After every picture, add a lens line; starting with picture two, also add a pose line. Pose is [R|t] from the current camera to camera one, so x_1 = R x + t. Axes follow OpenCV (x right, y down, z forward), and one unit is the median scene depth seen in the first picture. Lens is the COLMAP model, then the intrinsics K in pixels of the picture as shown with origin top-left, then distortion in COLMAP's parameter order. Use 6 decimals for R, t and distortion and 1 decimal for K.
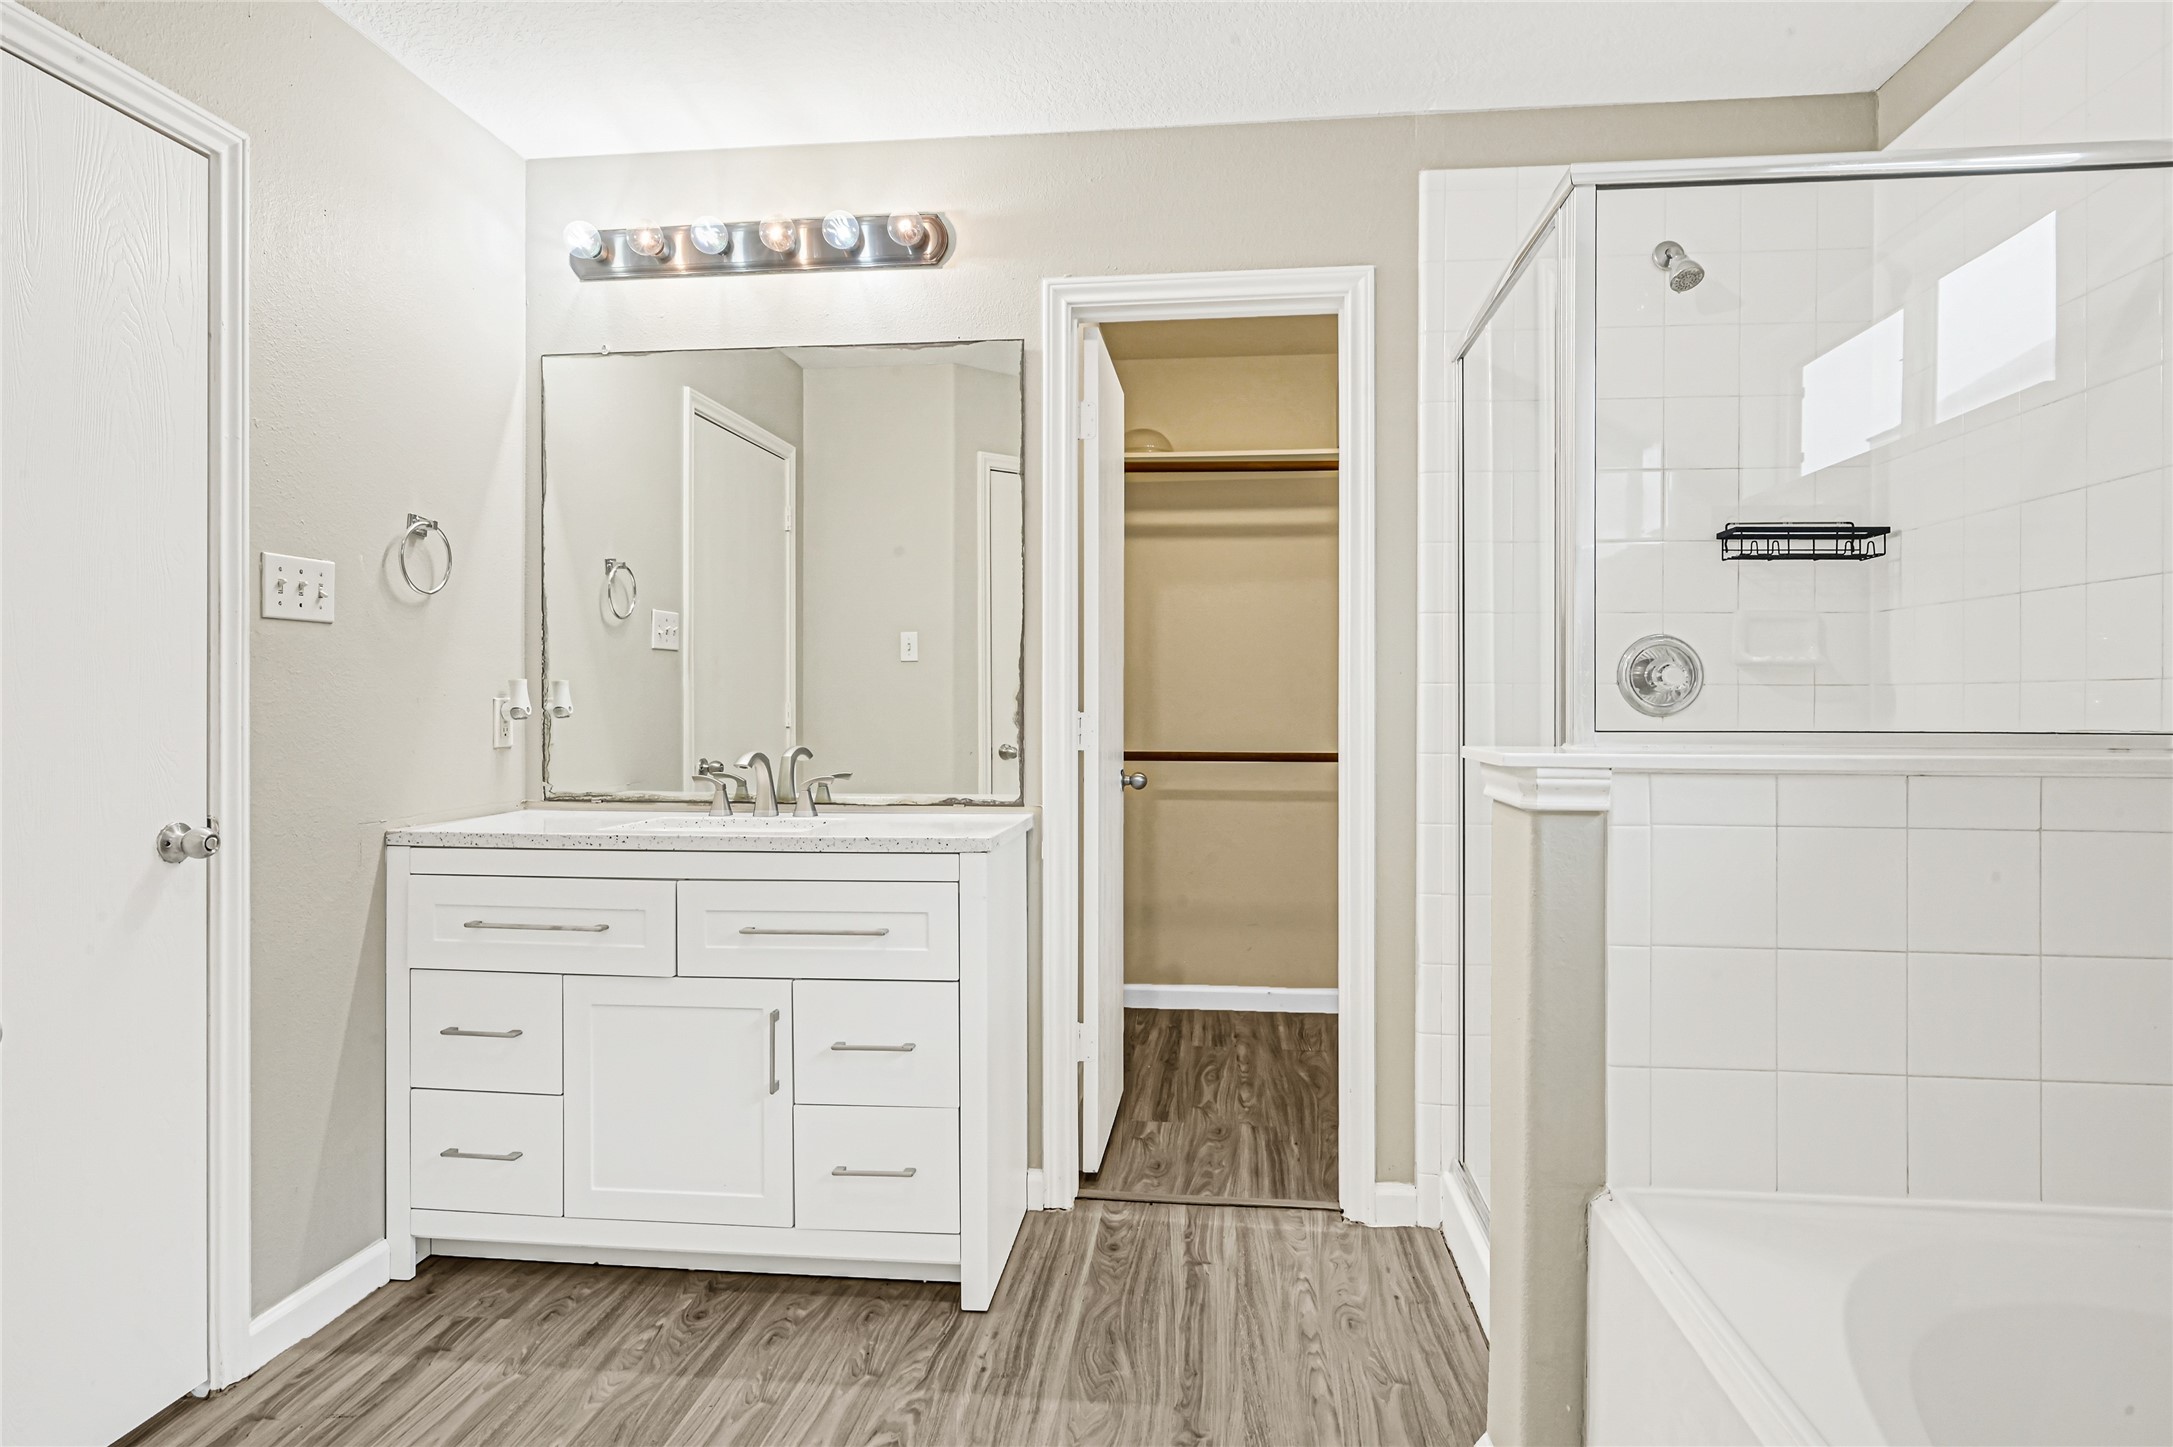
lens RADIAL K [[1139.9, 0, 1080.2], [0, 1139.9, 703.6], [0, 0, 1]] dist [-0.001958, -0.000463]
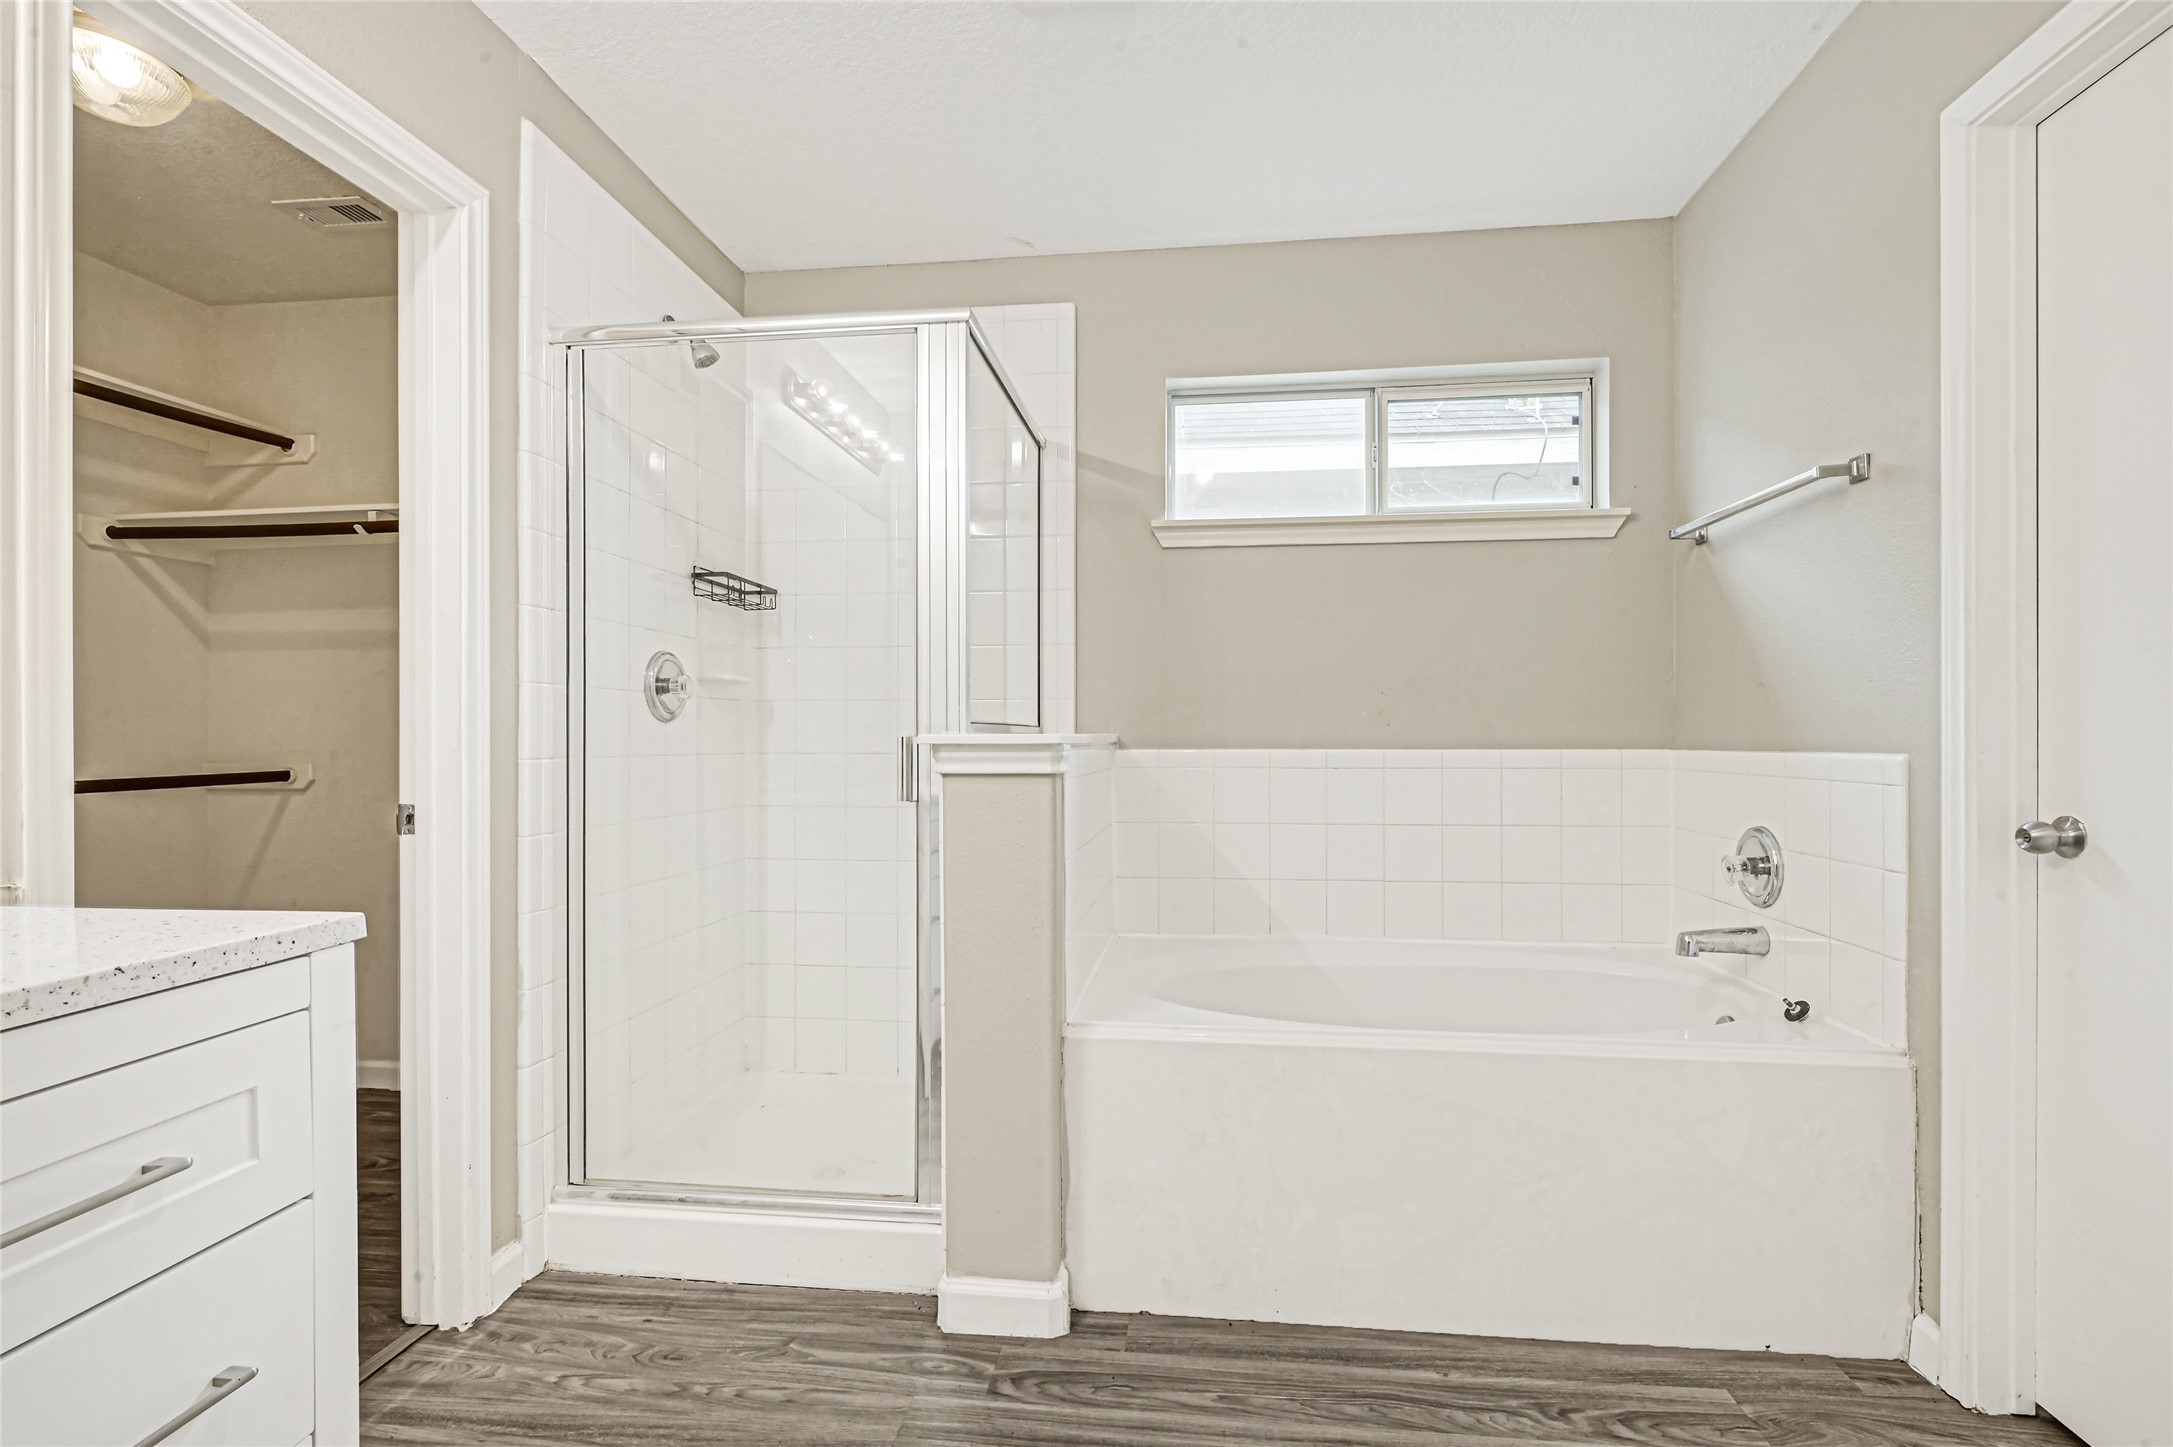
lens RADIAL K [[994.4, 0, 1090.0], [0, 994.4, 738.0], [0, 0, 1]] dist [-0.008750, 0.003335]
pose [[0.012493, -0.001295, 0.999921, -0.512333], [0.001721, 0.999998, 0.001274, 0.027541], [-0.999920, 0.001705, 0.012496, 0.572006]]
